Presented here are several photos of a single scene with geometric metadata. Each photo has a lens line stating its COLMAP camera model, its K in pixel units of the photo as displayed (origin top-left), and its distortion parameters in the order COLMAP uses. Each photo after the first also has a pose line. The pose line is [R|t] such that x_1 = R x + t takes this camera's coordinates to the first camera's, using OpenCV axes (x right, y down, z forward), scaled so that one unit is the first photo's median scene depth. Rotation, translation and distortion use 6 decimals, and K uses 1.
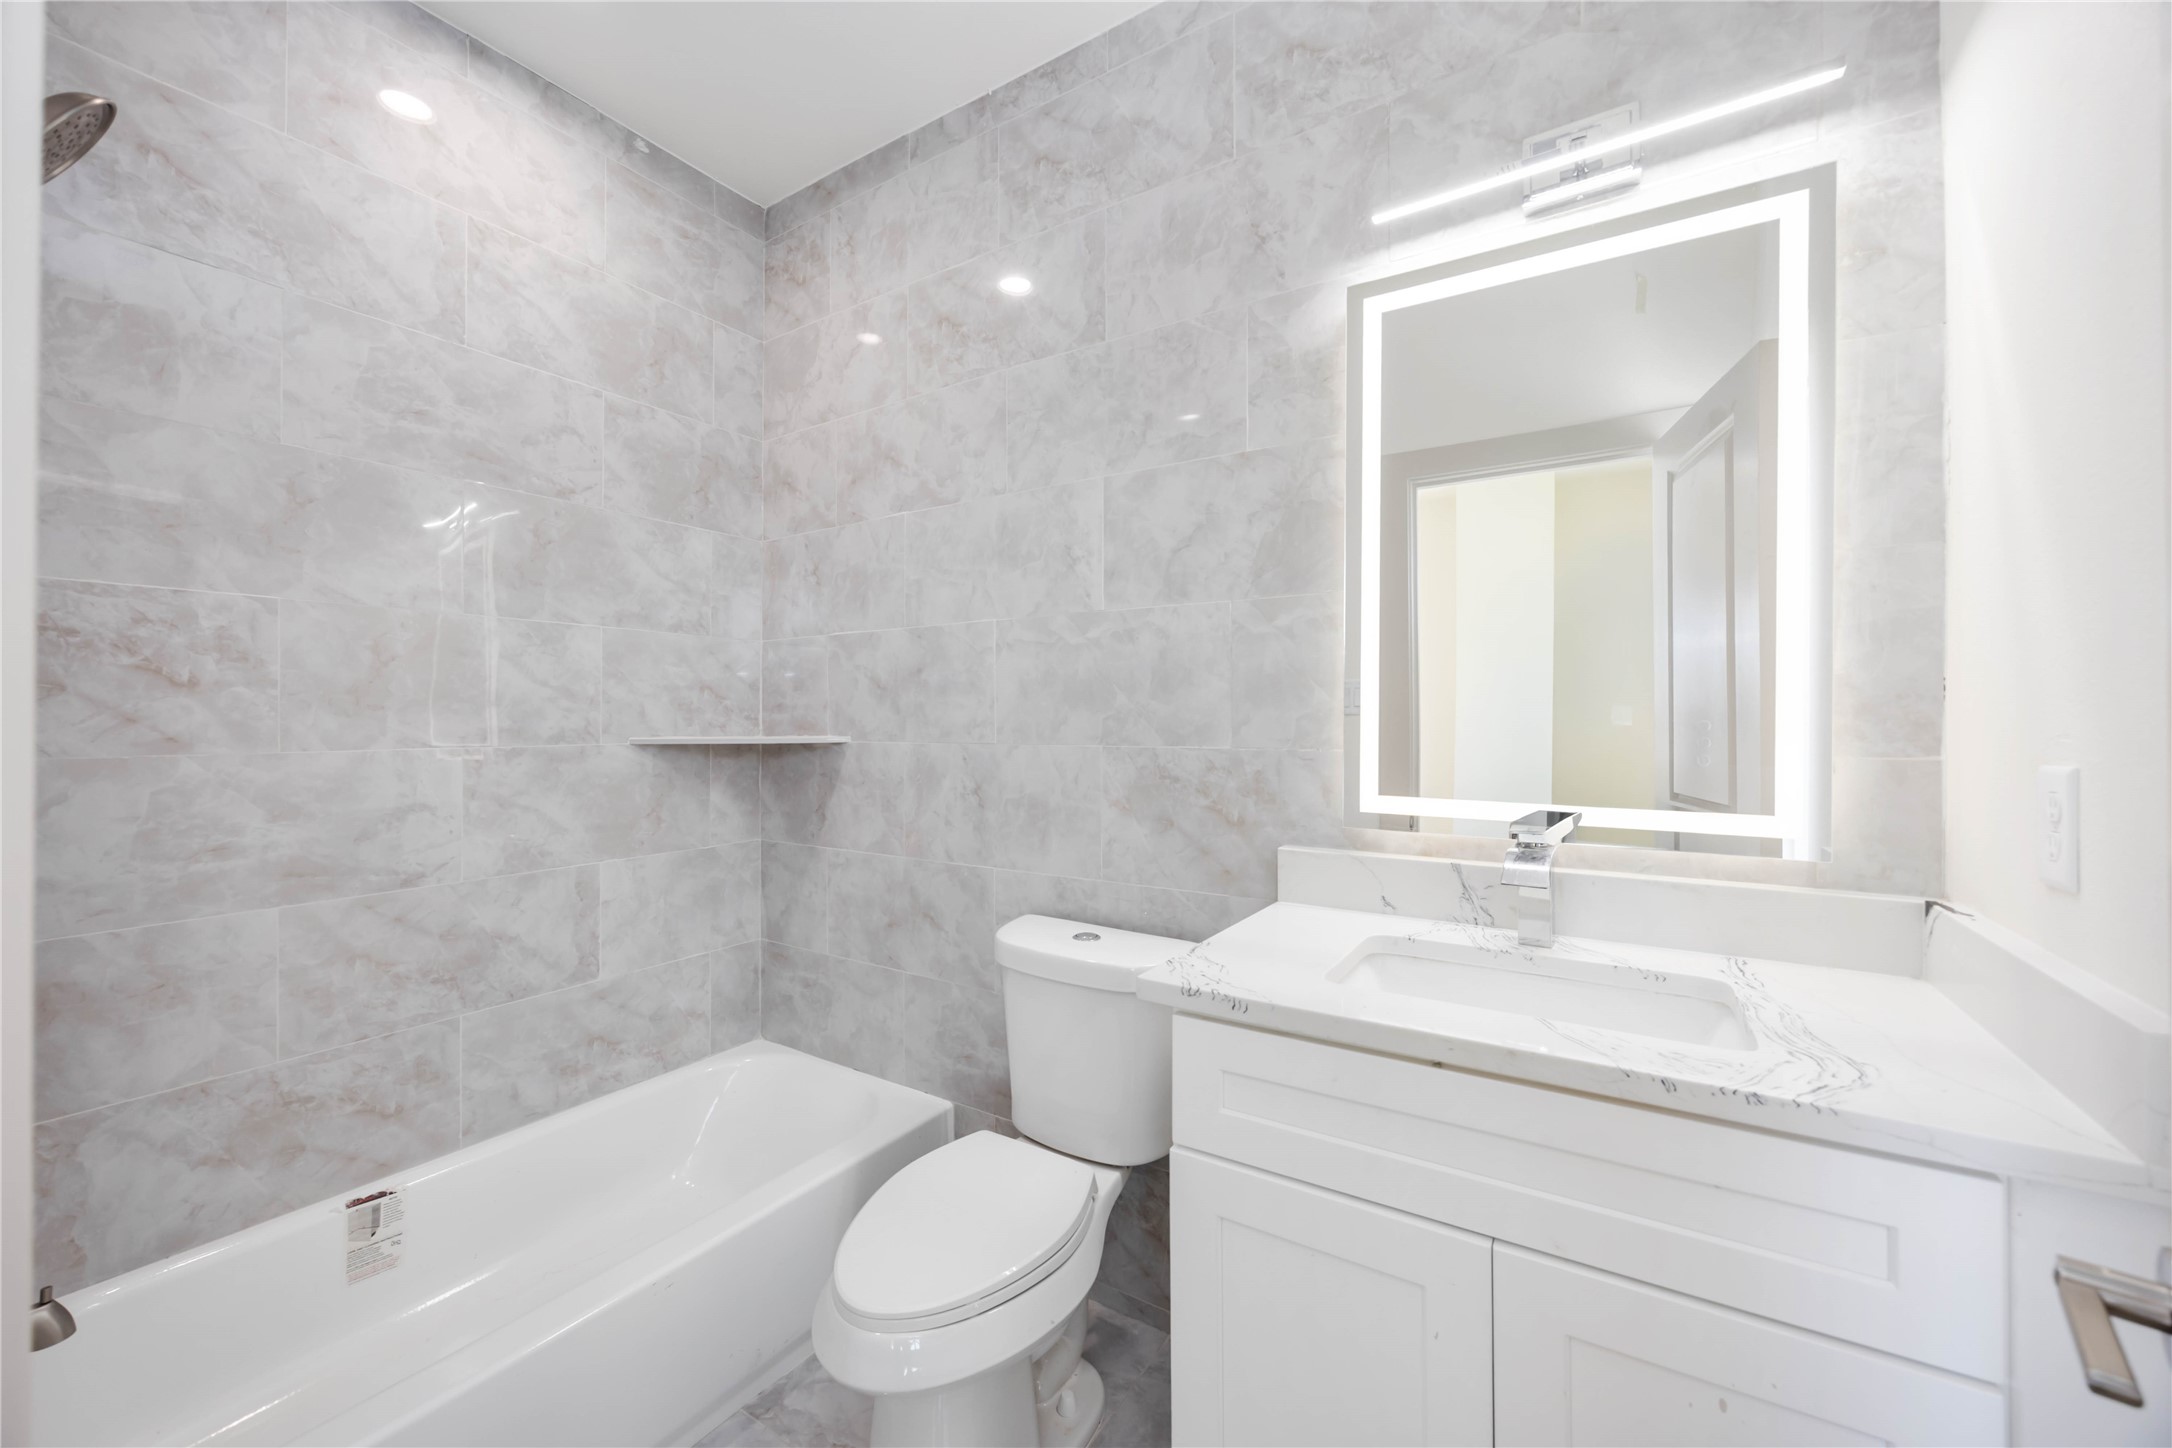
lens RADIAL K [[841.5, 0, 1079.7], [0, 841.5, 719.0], [0, 0, 1]] dist [-0.004298, 0.000217]
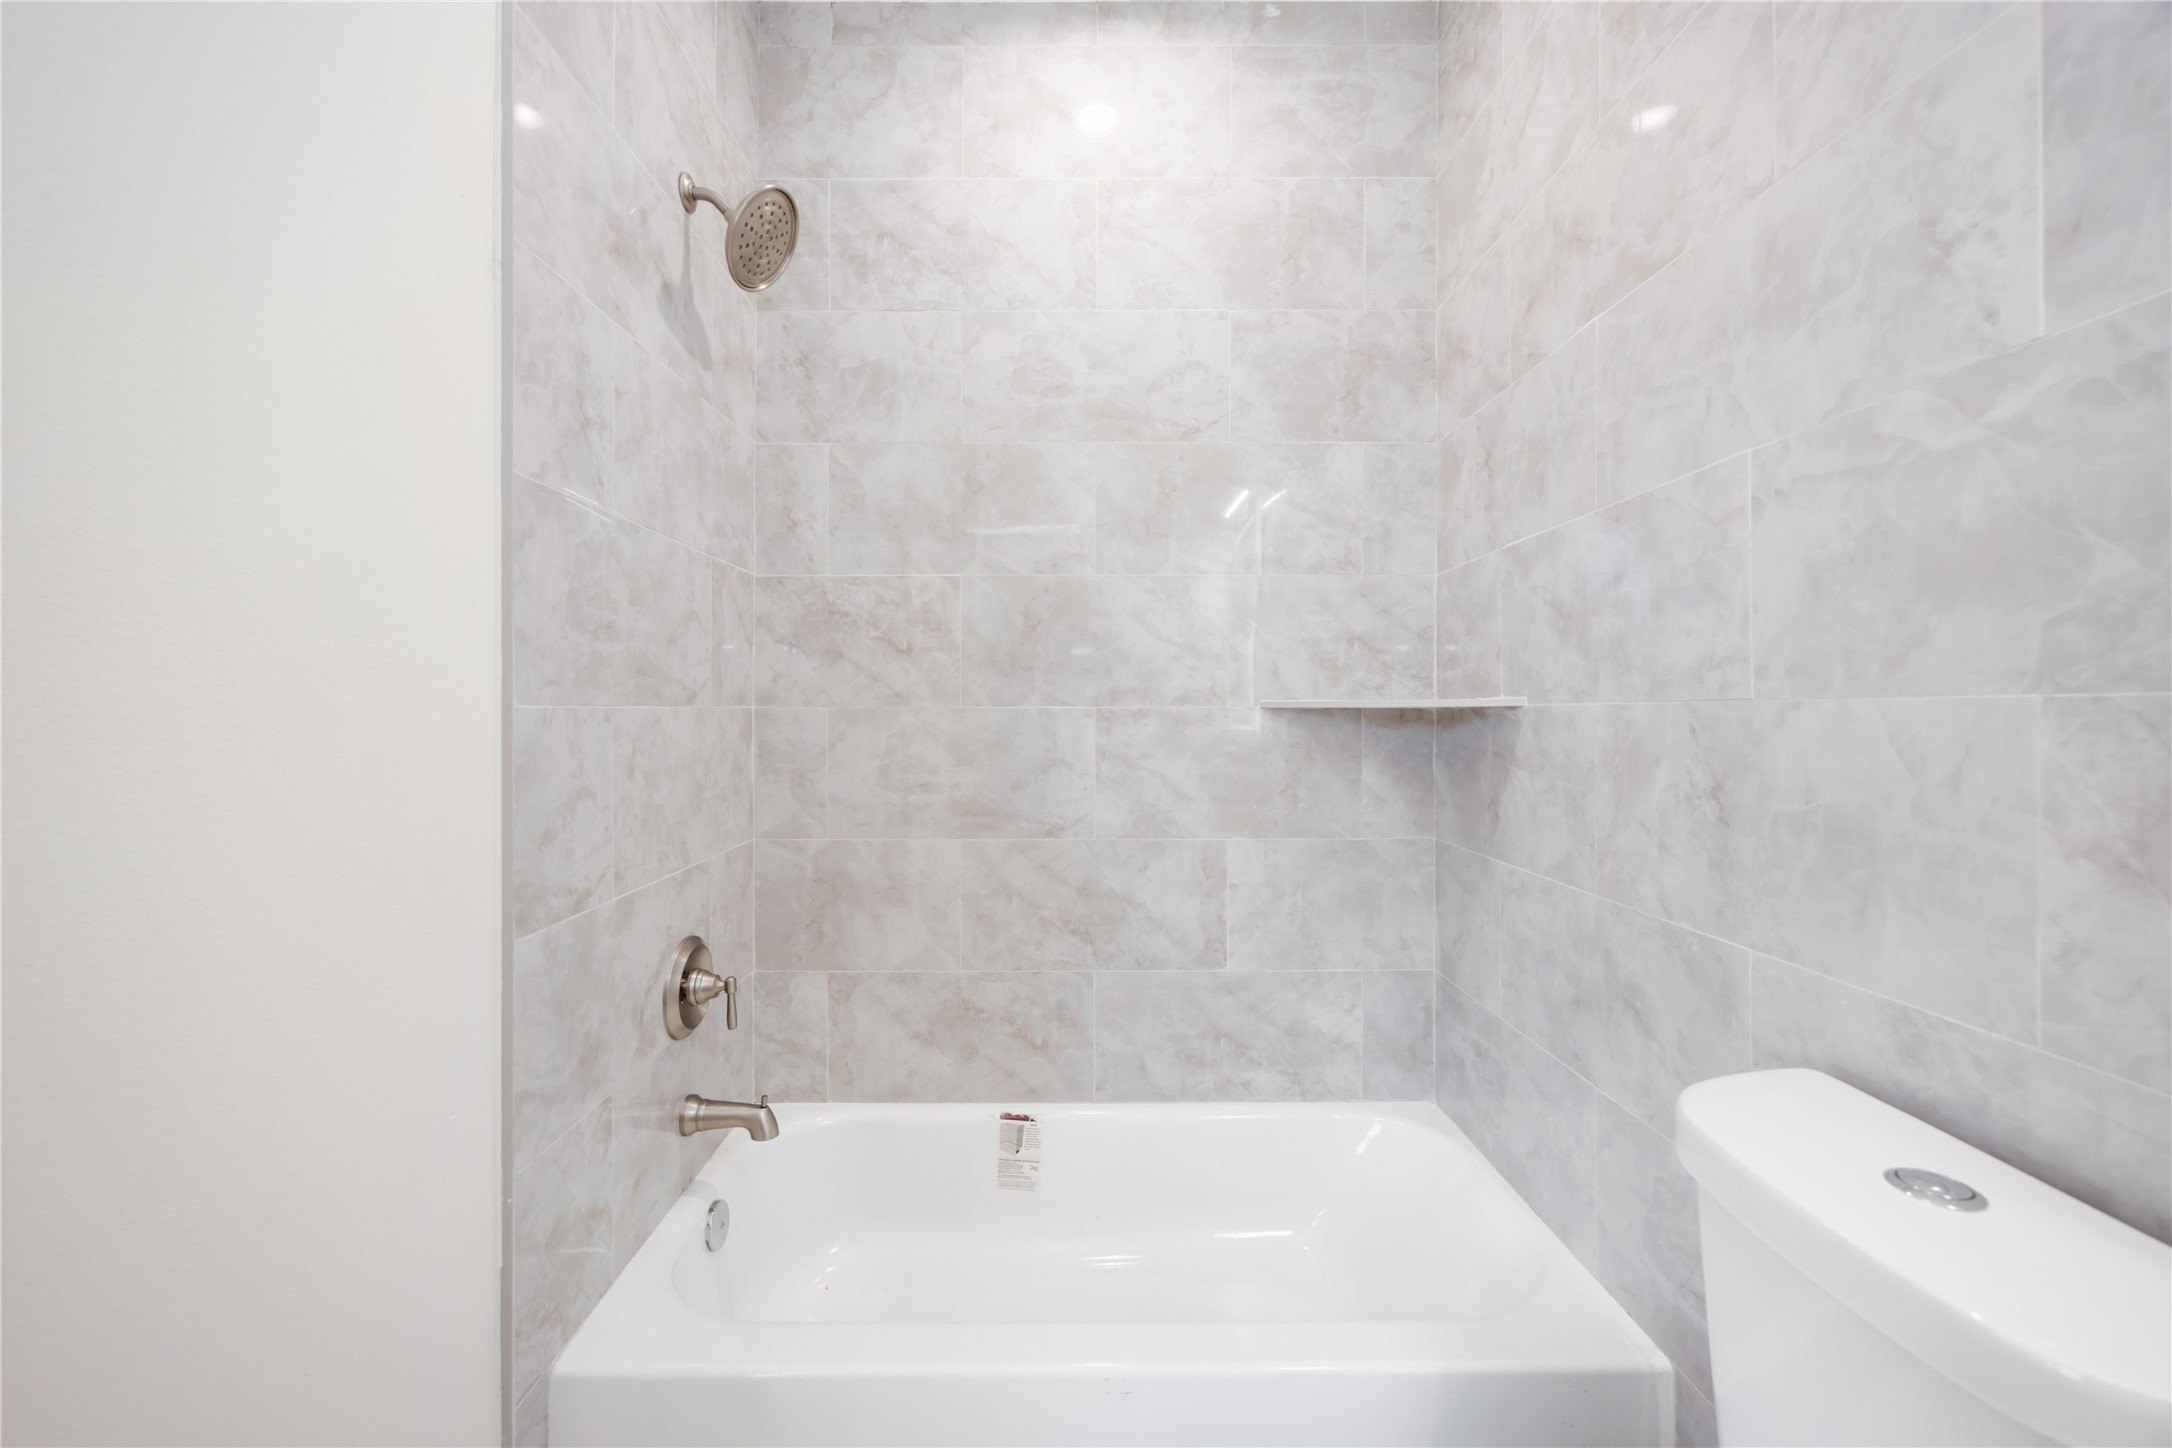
lens RADIAL K [[841.5, 0, 1085.6], [0, 841.5, 711.3], [0, 0, 1]] dist [-0.004298, 0.000217]
pose [[0.545753, -0.000483, -0.837946, 0.112575], [-0.000531, 0.999999, -0.000922, 0.041687], [0.837946, 0.000948, 0.545753, 0.450412]]
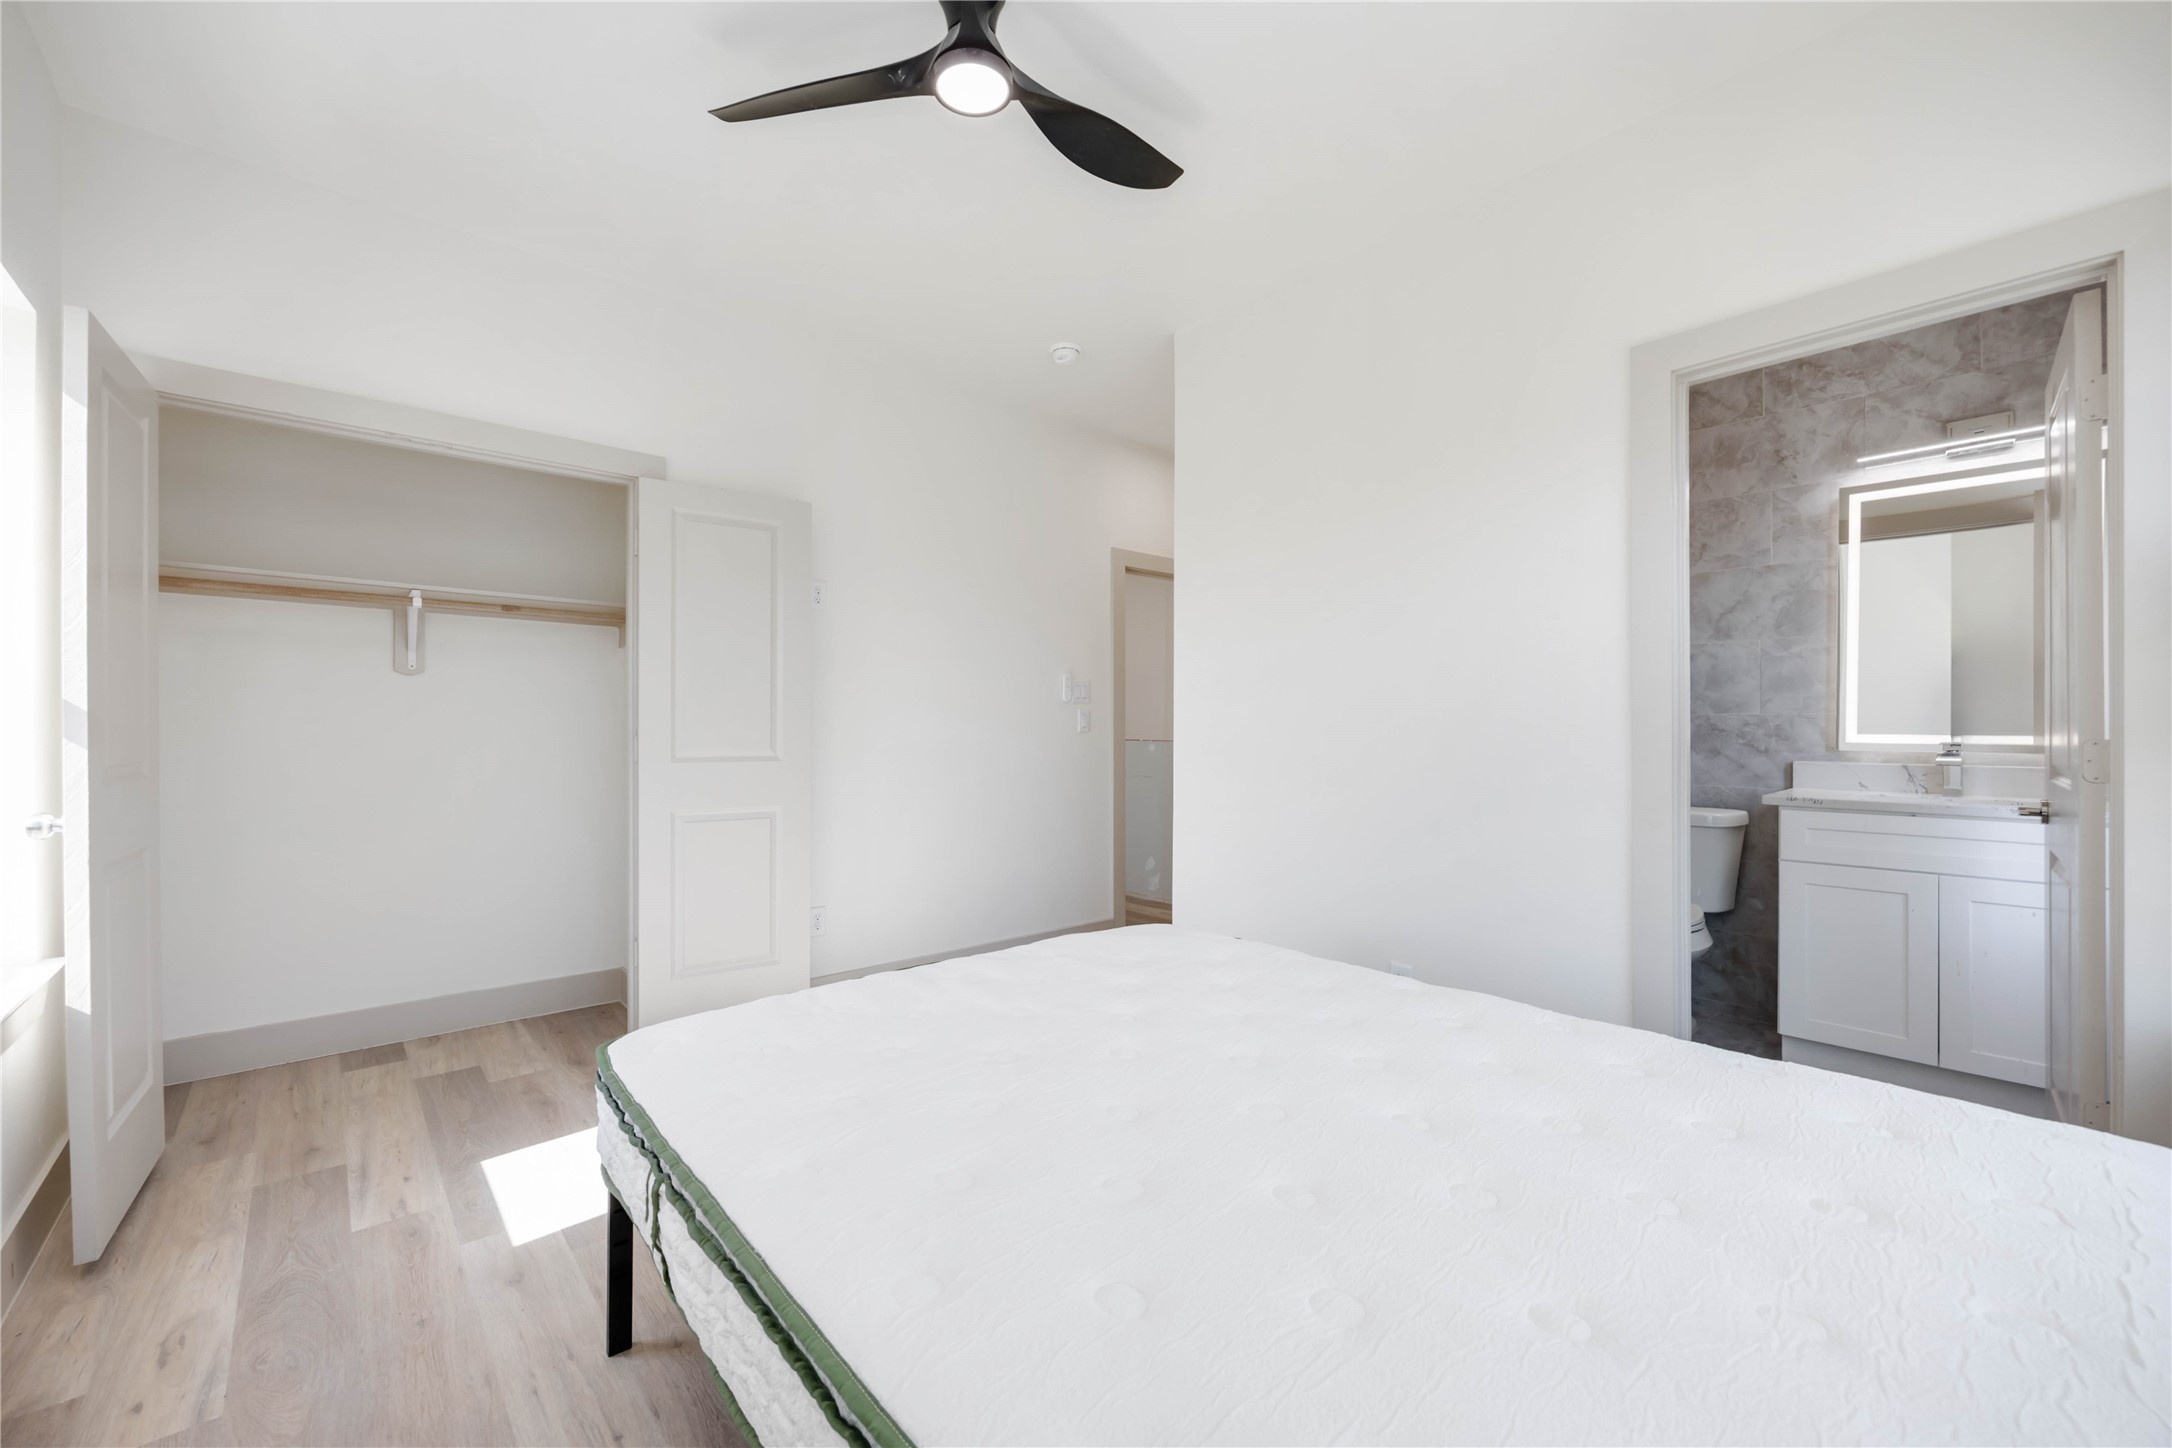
lens RADIAL K [[841.5, 0, 1091.7], [0, 841.5, 729.5], [0, 0, 1]] dist [-0.004298, 0.000217]
pose [[0.960902, 0.002568, -0.276876, -0.745512], [-0.000561, 0.999973, 0.007330, 0.054958], [0.276887, -0.006888, 0.960878, -1.271824]]
